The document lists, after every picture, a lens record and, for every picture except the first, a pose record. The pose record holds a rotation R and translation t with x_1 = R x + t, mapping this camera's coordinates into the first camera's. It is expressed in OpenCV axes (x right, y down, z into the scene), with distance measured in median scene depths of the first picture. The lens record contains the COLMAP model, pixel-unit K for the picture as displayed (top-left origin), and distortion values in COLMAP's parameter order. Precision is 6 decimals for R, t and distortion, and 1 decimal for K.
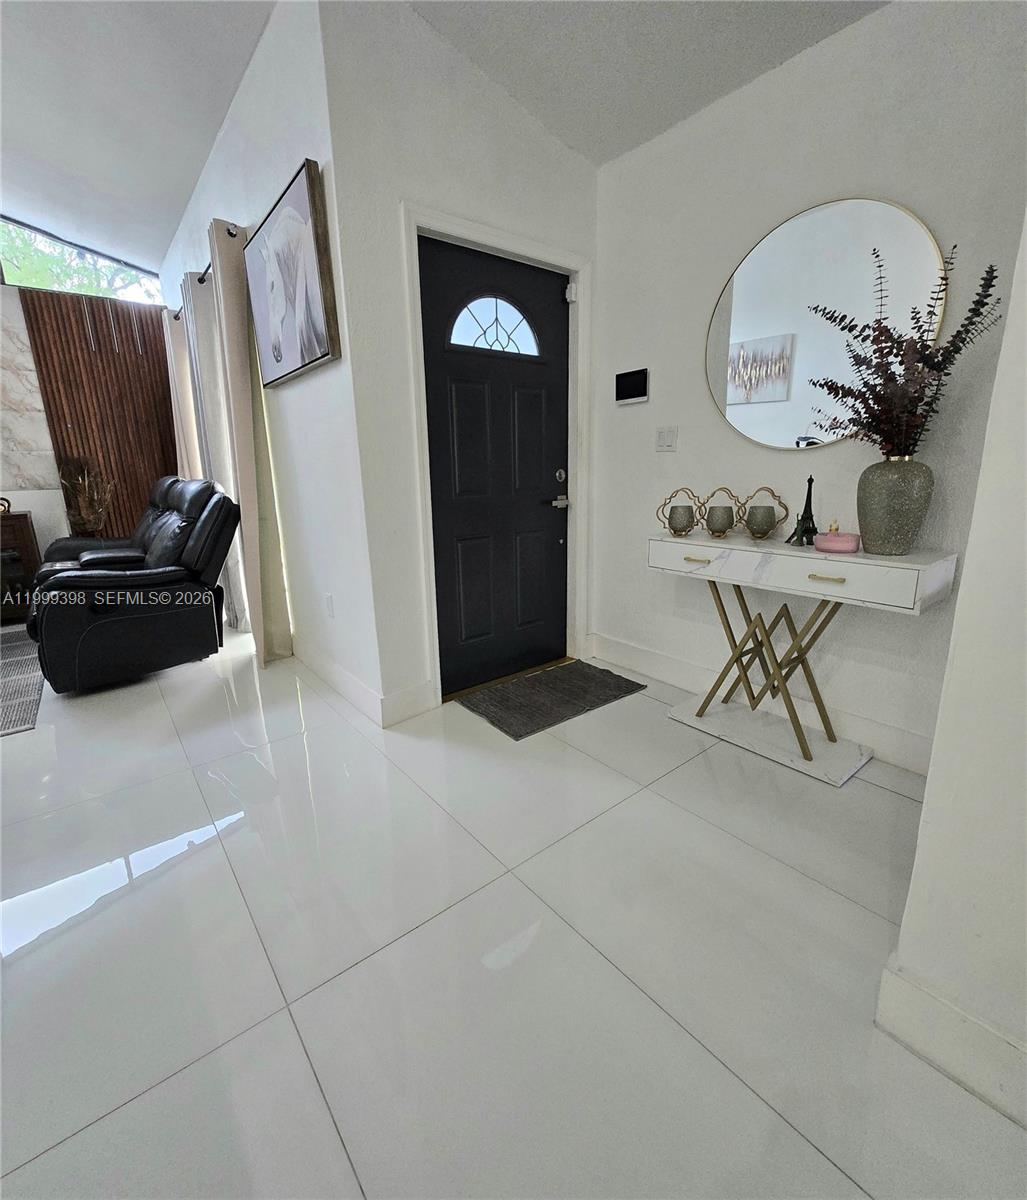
lens RADIAL K [[538.3, 0, 503.2], [0, 538.3, 601.2], [0, 0, 1]] dist [-0.001902, -0.001257]
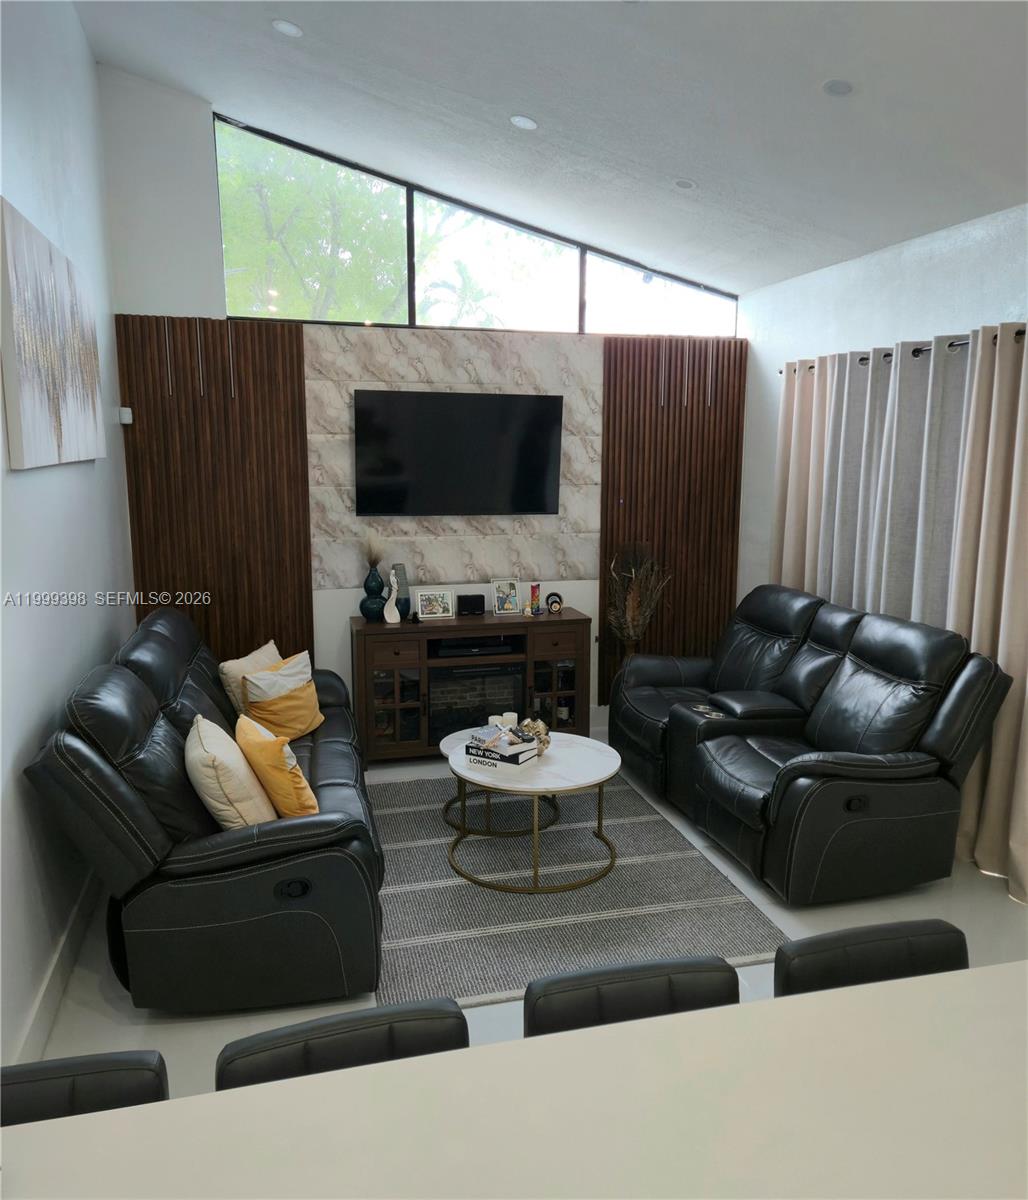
lens RADIAL K [[917.8, 0, 514.8], [0, 917.8, 599.5], [0, 0, 1]] dist [0.075580, -0.064703]
pose [[0.921133, 0.084936, -0.379867, -0.444861], [-0.115650, 0.991552, -0.058733, -0.091983], [0.371669, 0.098032, 0.923175, -0.276233]]
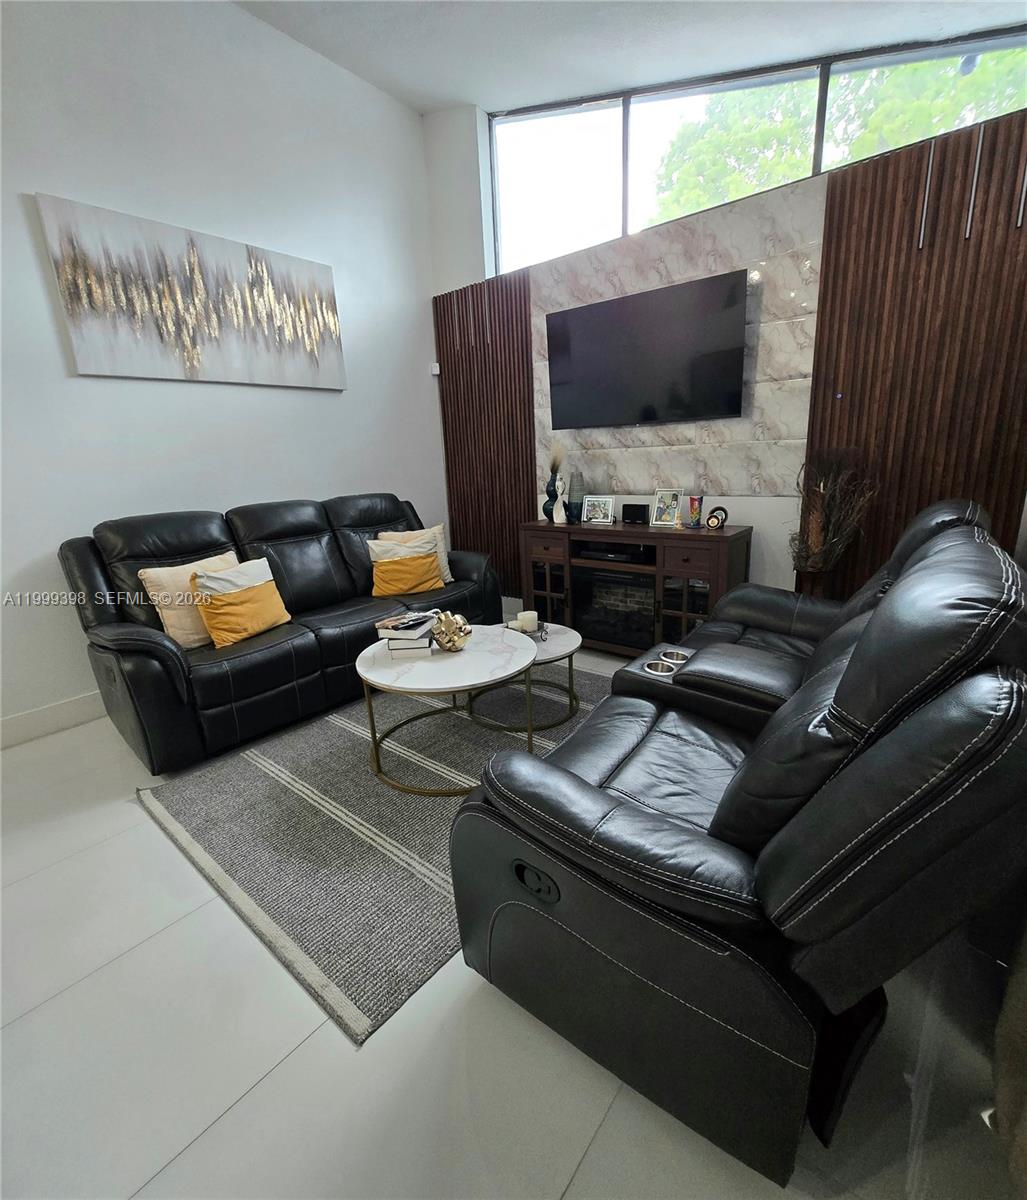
lens RADIAL K [[538.3, 0, 521.2], [0, 538.3, 595.5], [0, 0, 1]] dist [-0.001902, -0.001257]
pose [[0.227940, 0.250494, -0.940902, -0.267721], [-0.201427, 0.957568, 0.206134, -0.166824], [0.952613, 0.142537, 0.268724, 0.538415]]
